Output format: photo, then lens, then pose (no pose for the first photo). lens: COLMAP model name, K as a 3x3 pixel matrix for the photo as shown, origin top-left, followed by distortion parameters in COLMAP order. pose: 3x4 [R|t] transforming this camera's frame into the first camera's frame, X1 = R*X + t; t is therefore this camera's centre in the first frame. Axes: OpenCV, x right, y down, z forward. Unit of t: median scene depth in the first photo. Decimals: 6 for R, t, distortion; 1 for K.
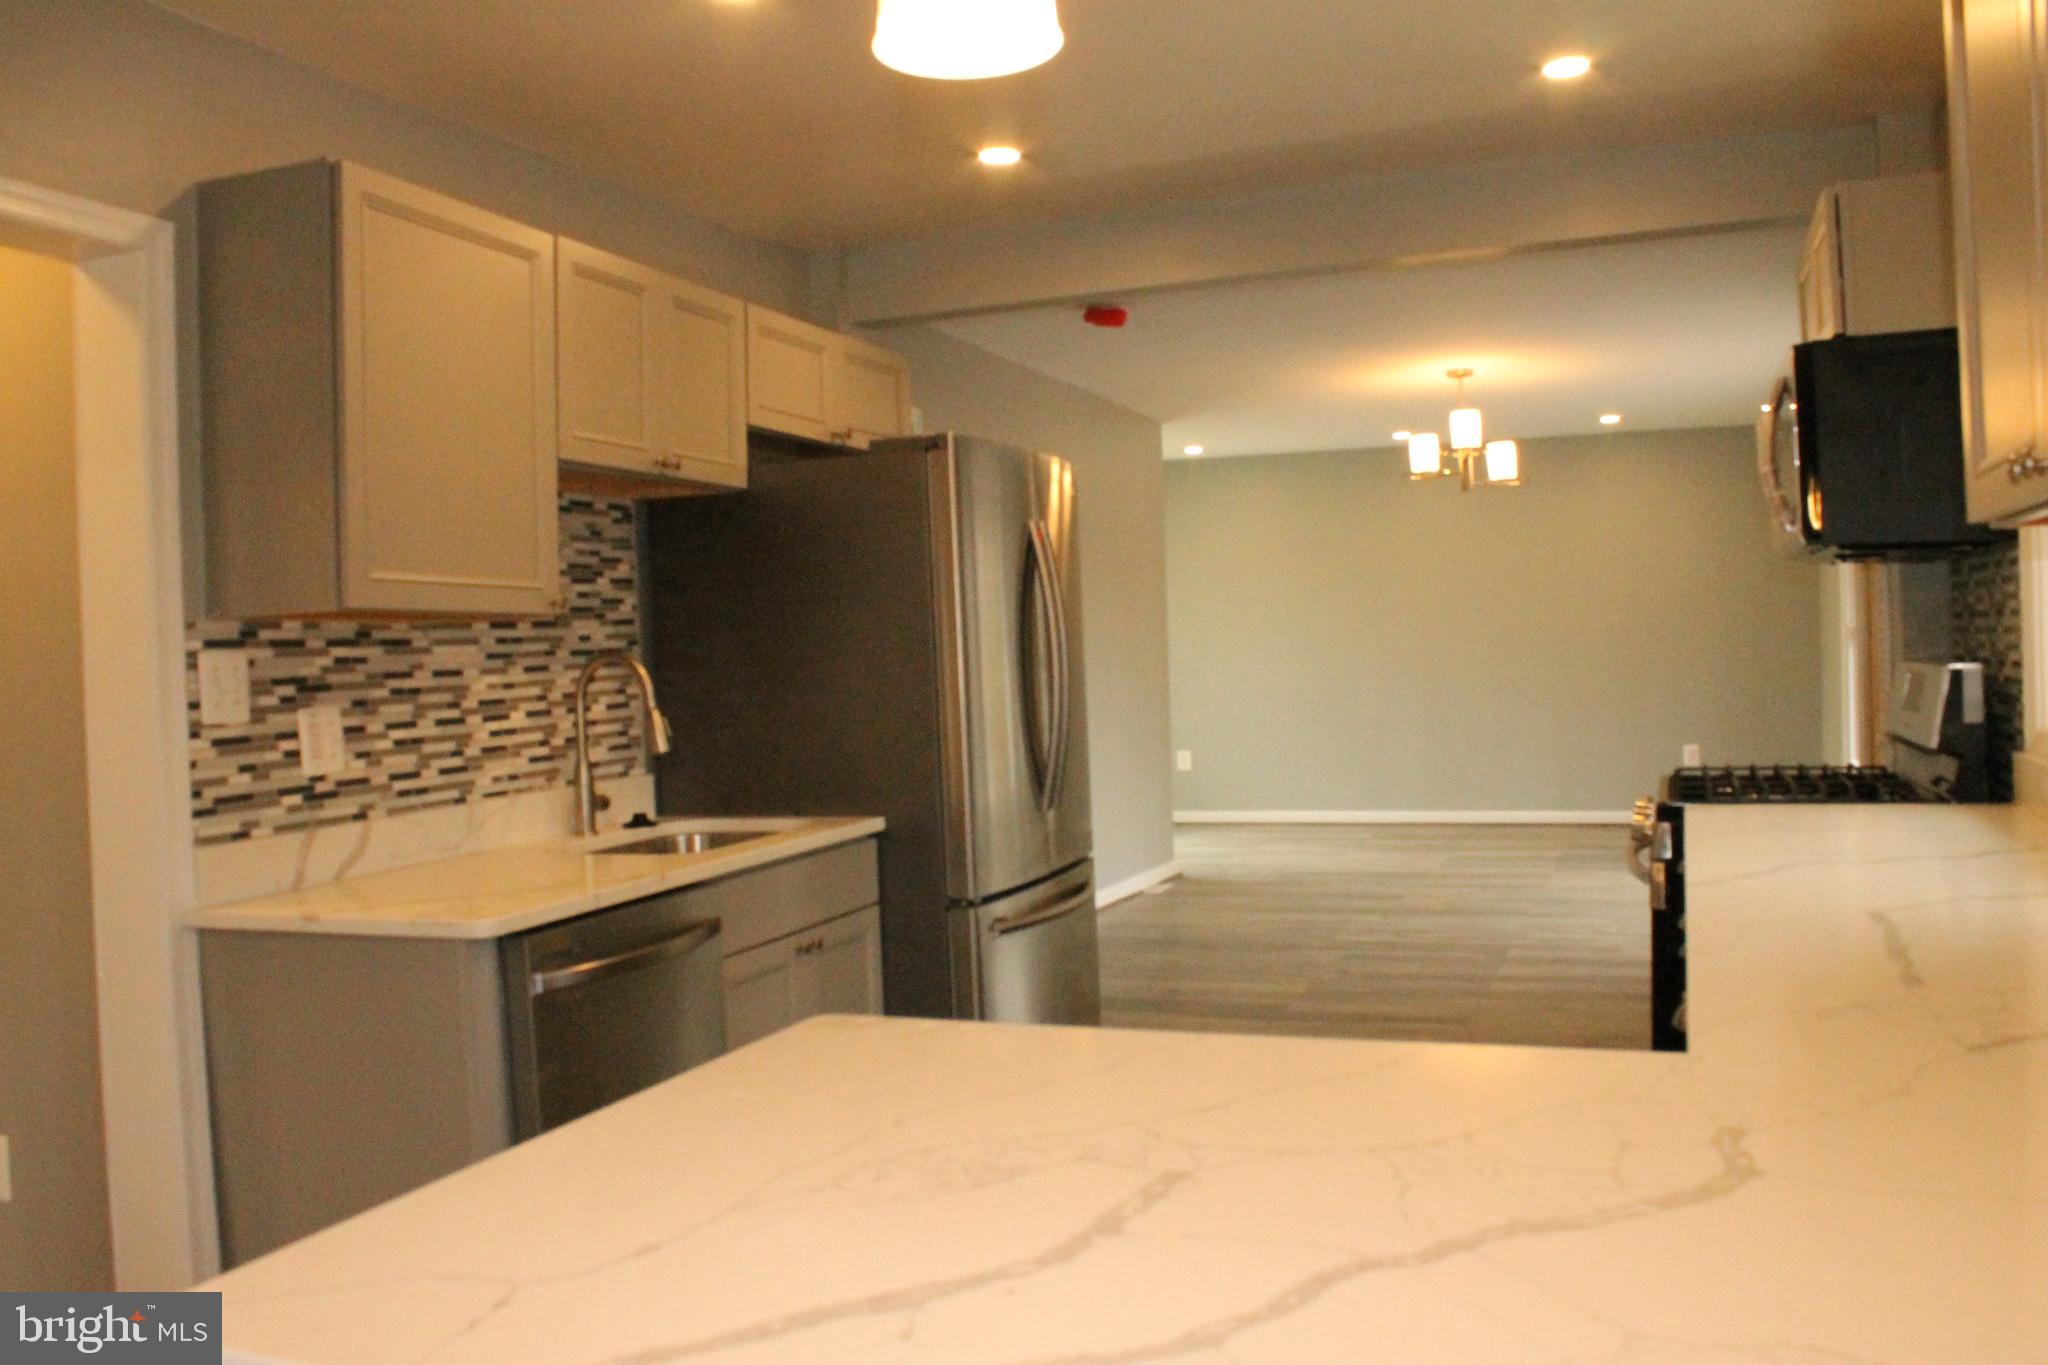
lens RADIAL K [[1718.2, 0, 984.8], [0, 1718.2, 683.2], [0, 0, 1]] dist [-0.146703, 0.097489]
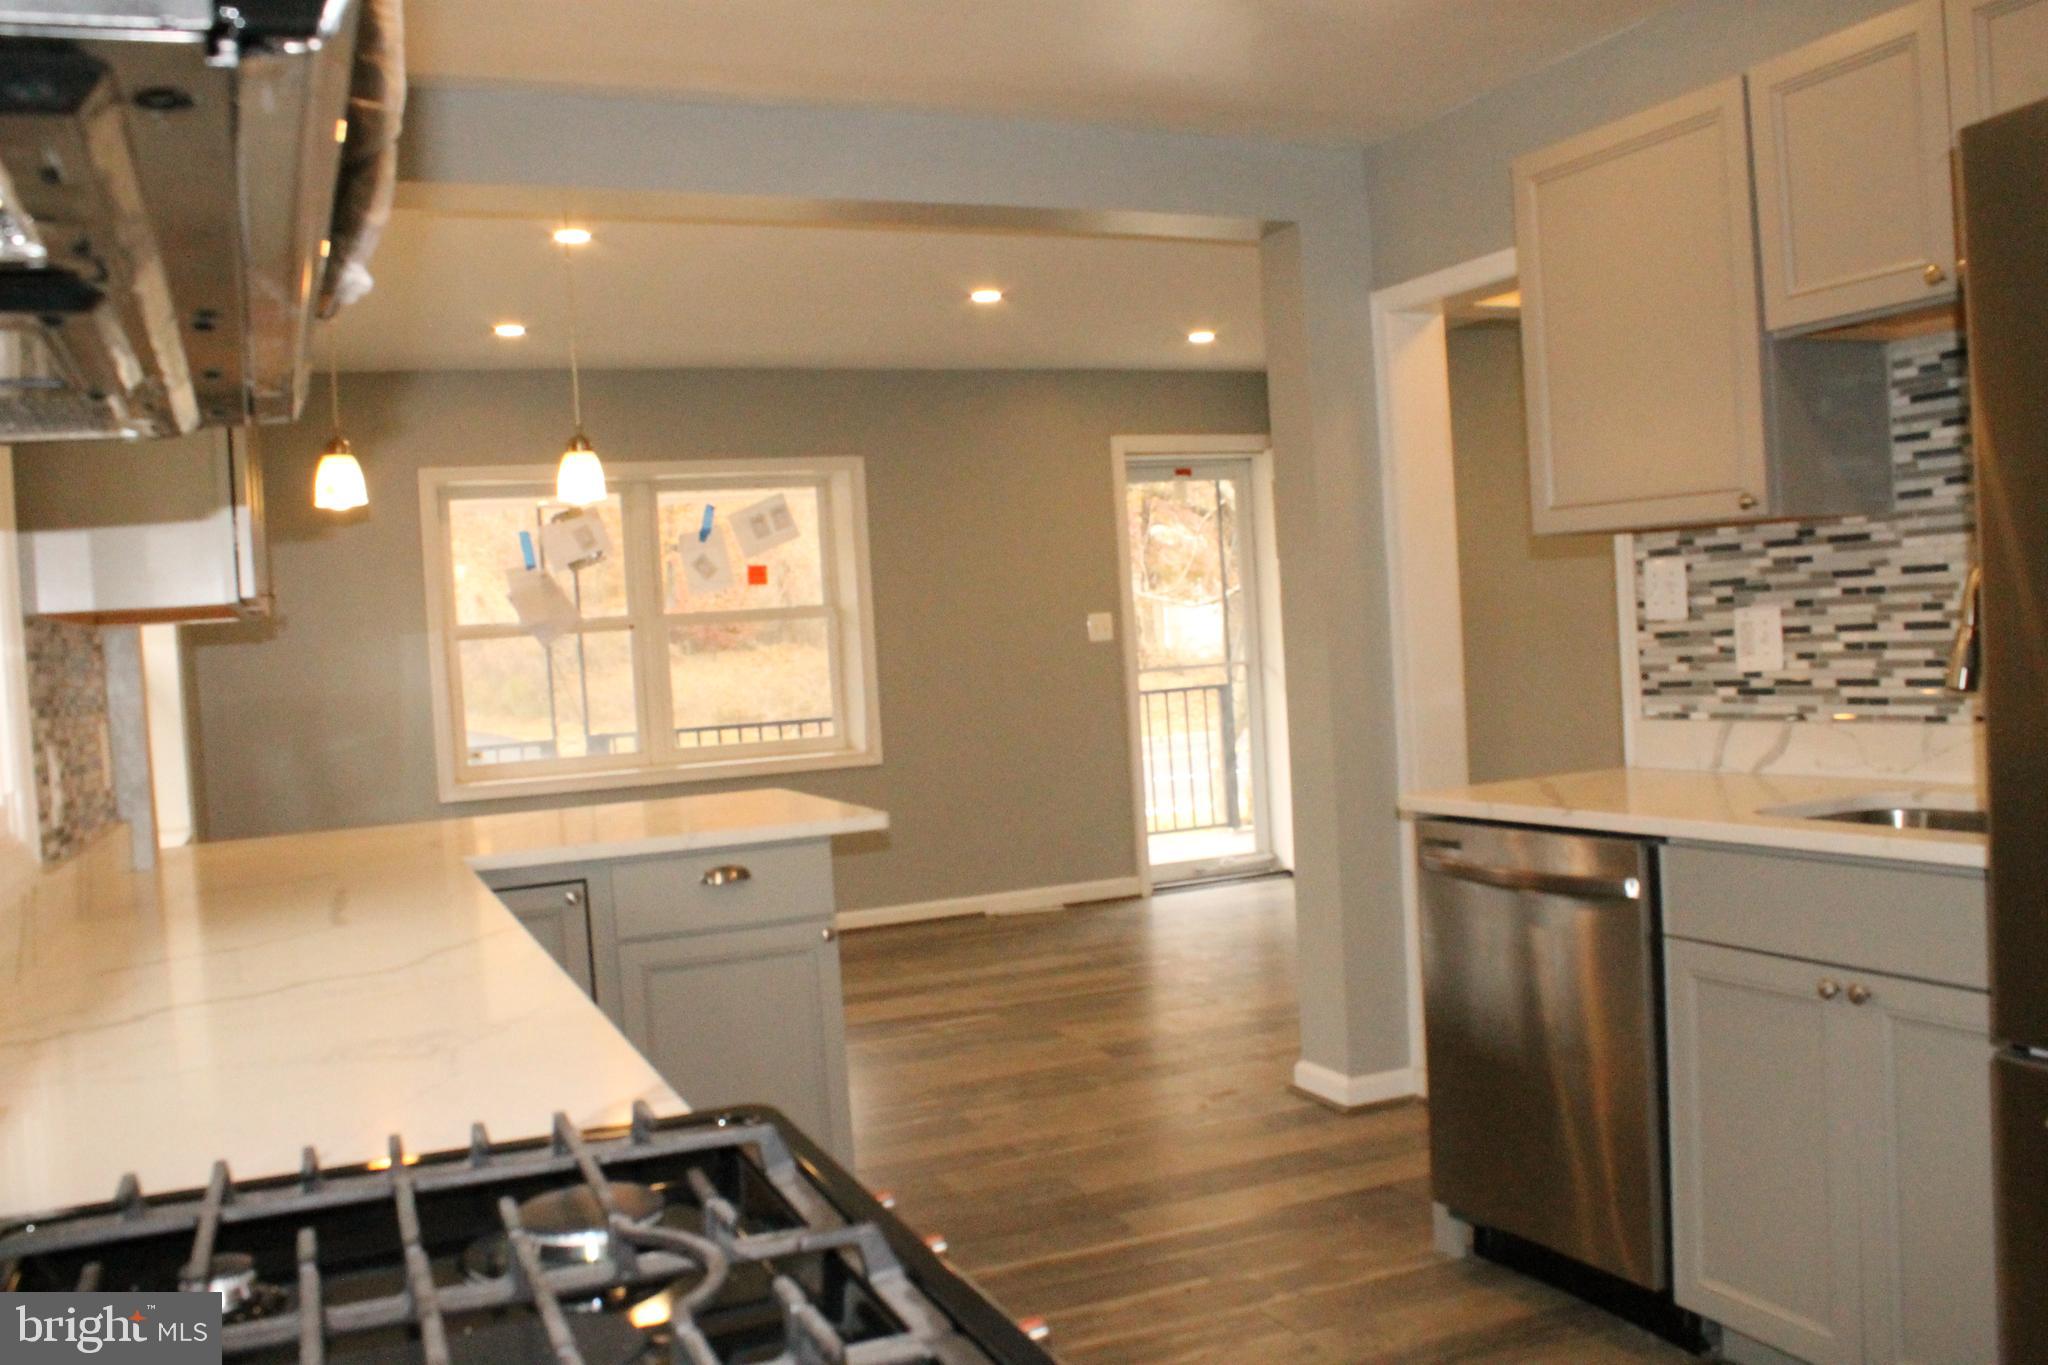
lens RADIAL K [[1718.2, 0, 984.8], [0, 1718.2, 683.2], [0, 0, 1]] dist [-0.146703, 0.097489]
pose [[-0.715681, 0.100433, -0.691169, 0.665107], [0.073988, 0.994941, 0.067962, -0.044280], [0.694498, -0.002499, -0.719490, 1.405635]]
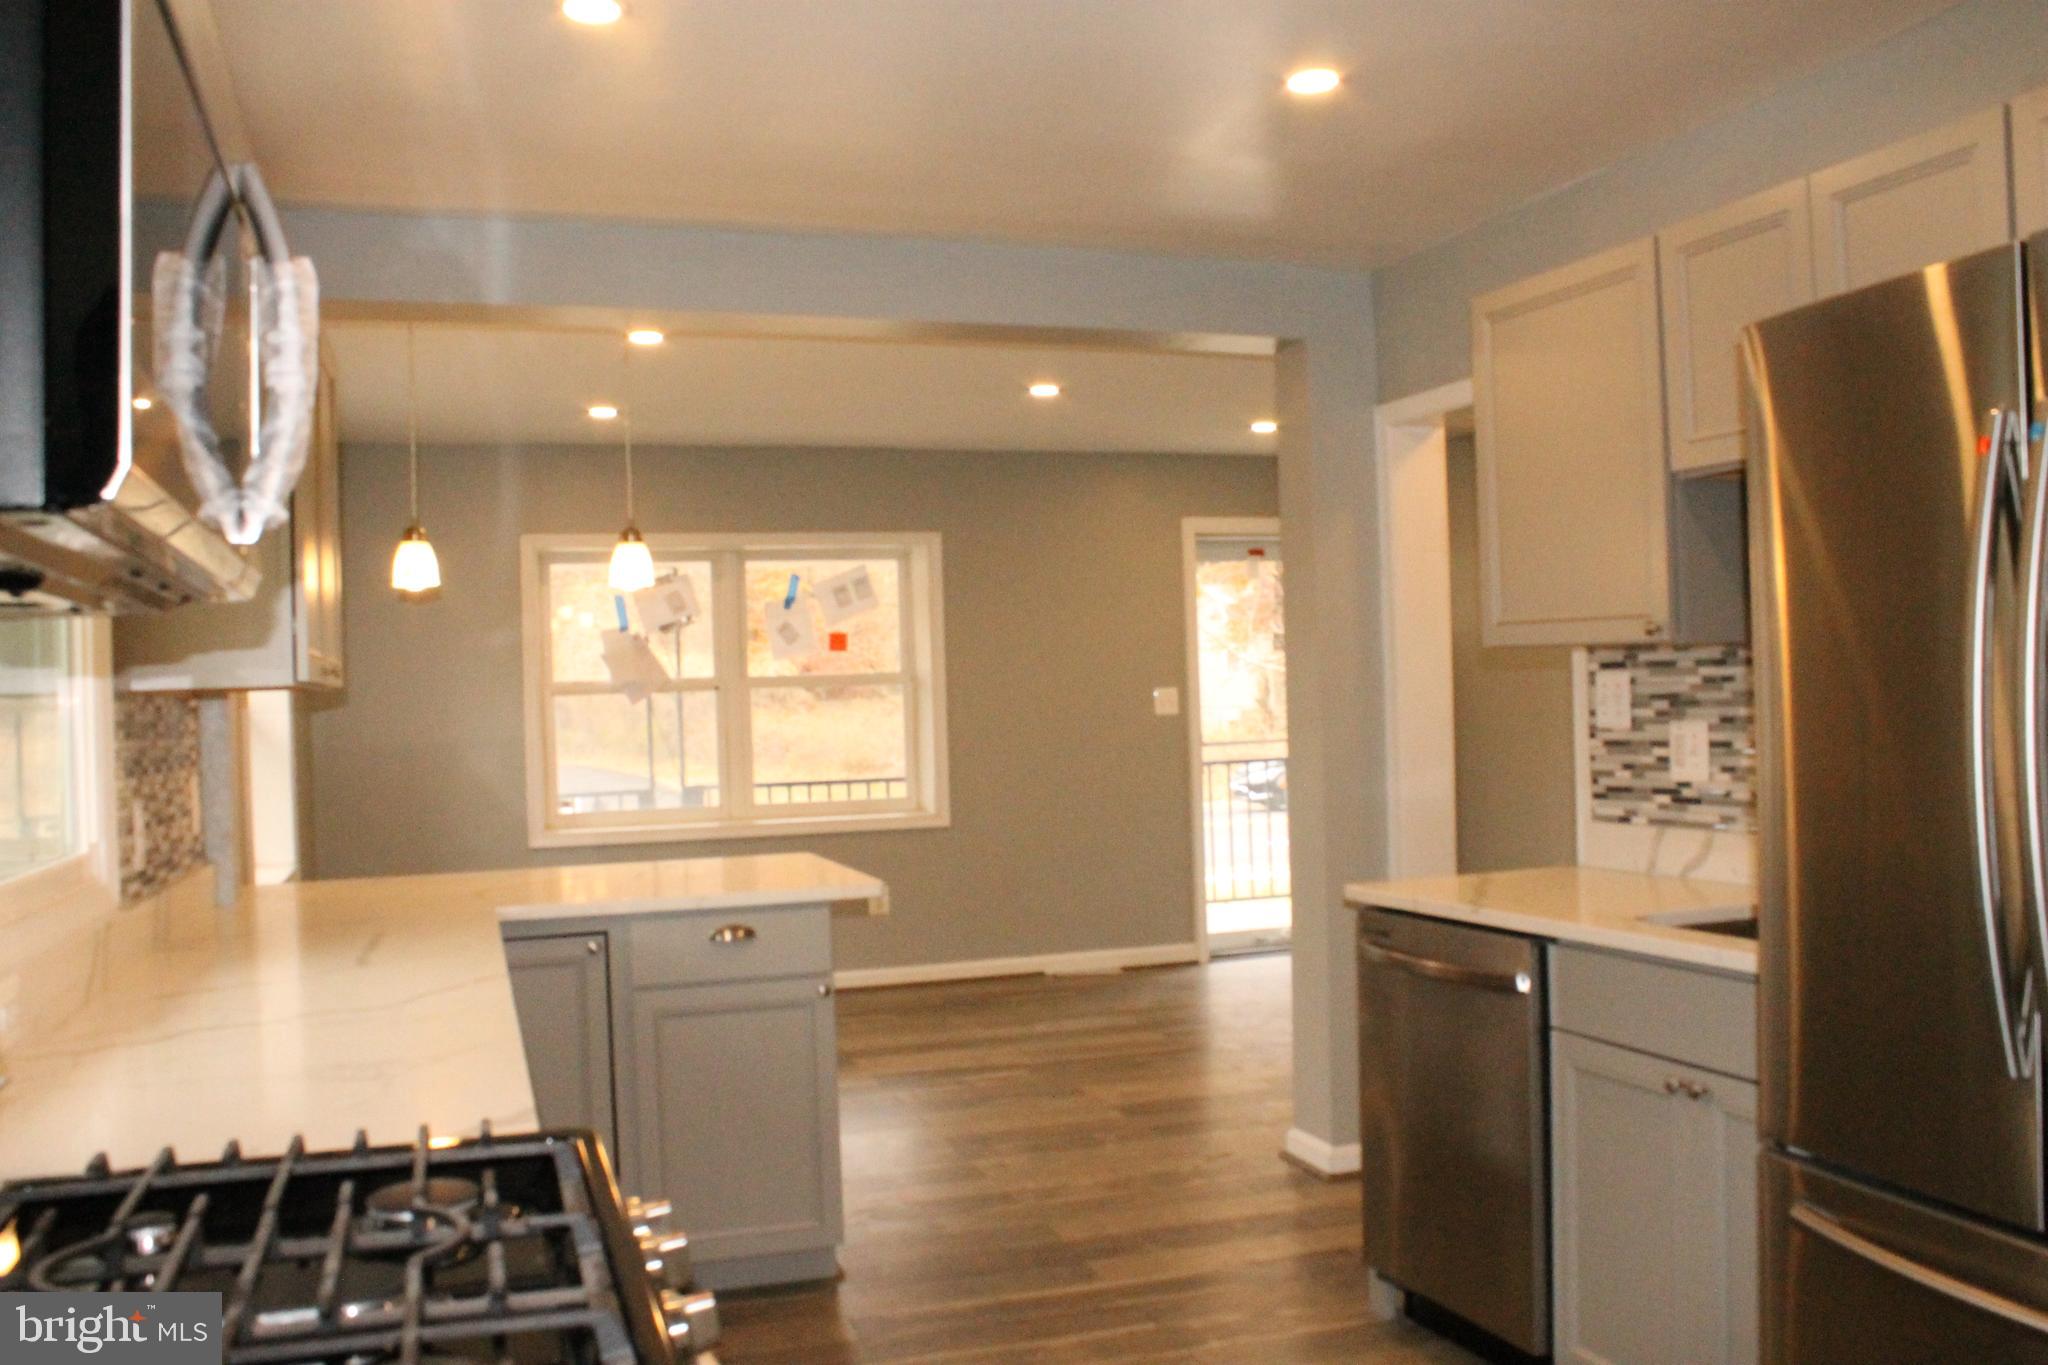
lens RADIAL K [[1718.2, 0, 984.8], [0, 1718.2, 683.2], [0, 0, 1]] dist [-0.146703, 0.097489]
pose [[-0.770935, 0.057290, -0.634332, 0.661730], [0.046999, 0.998348, 0.033046, -0.068775], [0.635177, -0.004337, -0.772354, 1.553041]]
